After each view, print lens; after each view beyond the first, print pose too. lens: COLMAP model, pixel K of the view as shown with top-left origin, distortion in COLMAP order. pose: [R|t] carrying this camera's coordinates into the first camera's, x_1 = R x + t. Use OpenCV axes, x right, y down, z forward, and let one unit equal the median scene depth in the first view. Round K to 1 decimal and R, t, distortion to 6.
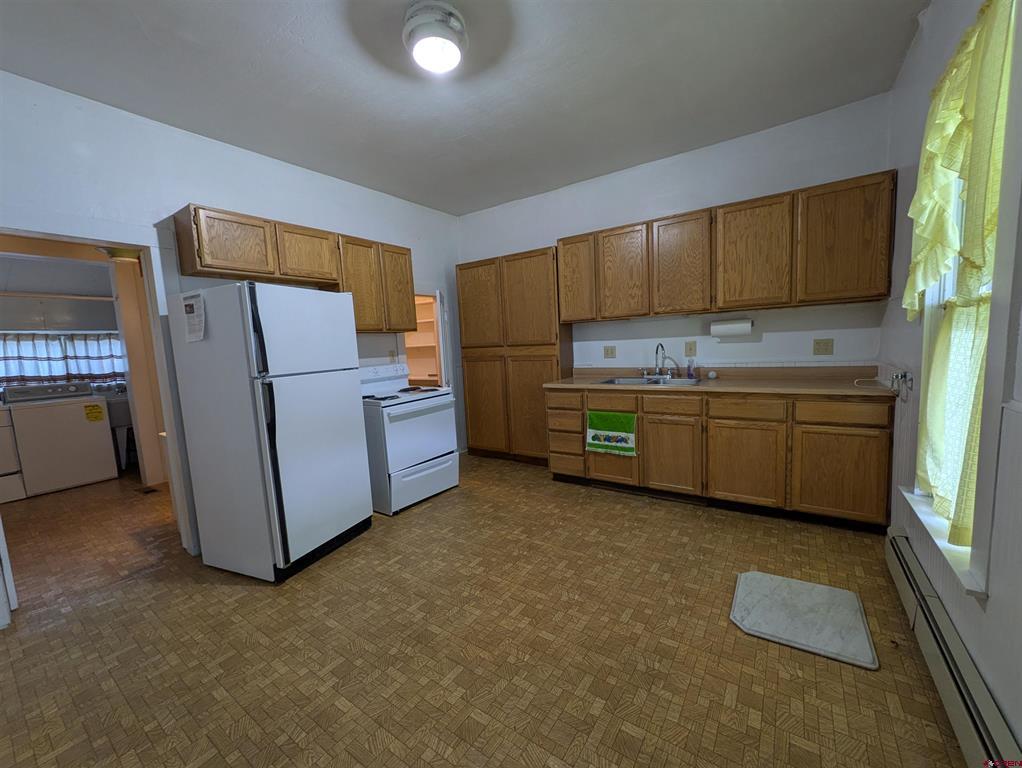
lens RADIAL K [[400.9, 0, 515.0], [0, 400.9, 385.9], [0, 0, 1]] dist [-0.003572, -0.000102]
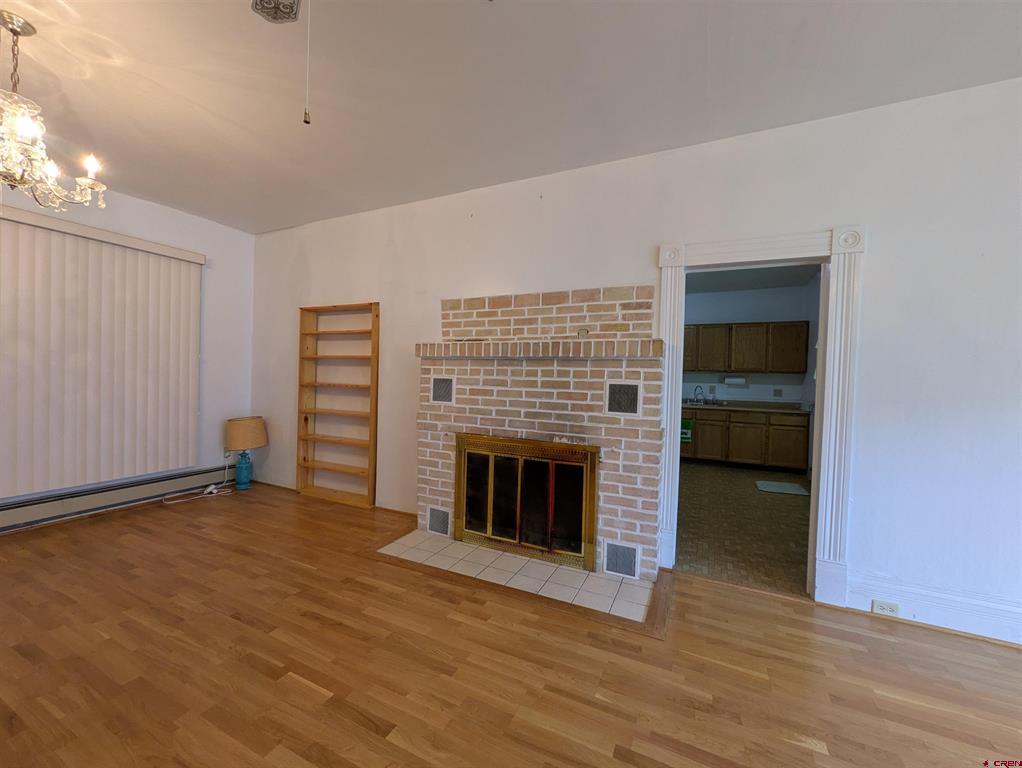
lens RADIAL K [[400.9, 0, 511.2], [0, 400.9, 385.2], [0, 0, 1]] dist [-0.003572, -0.000102]
pose [[0.986848, 0.074061, 0.143688, -0.920828], [-0.060278, 0.993358, -0.098012, 0.153806], [-0.149992, 0.088062, 0.984758, -0.870847]]
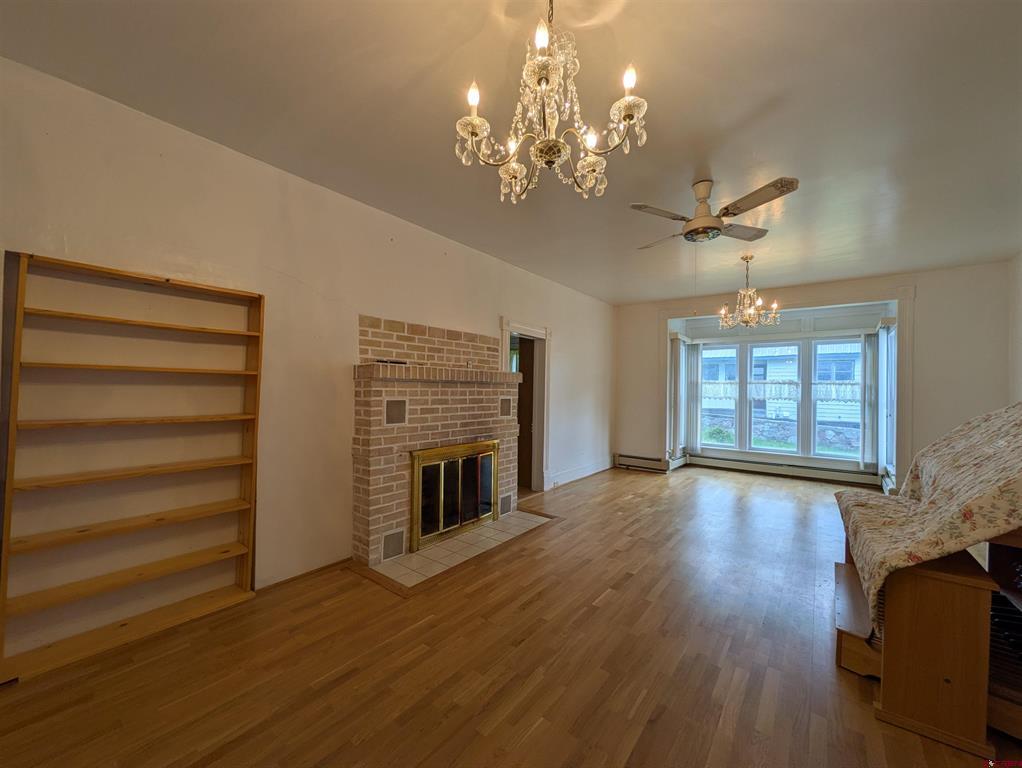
lens RADIAL K [[400.9, 0, 510.7], [0, 400.9, 384.4], [0, 0, 1]] dist [-0.003572, -0.000102]
pose [[0.076343, 0.062749, 0.995105, -3.693952], [0.091662, 0.993350, -0.069670, 0.020362], [-0.992859, 0.096532, 0.070083, 0.934765]]
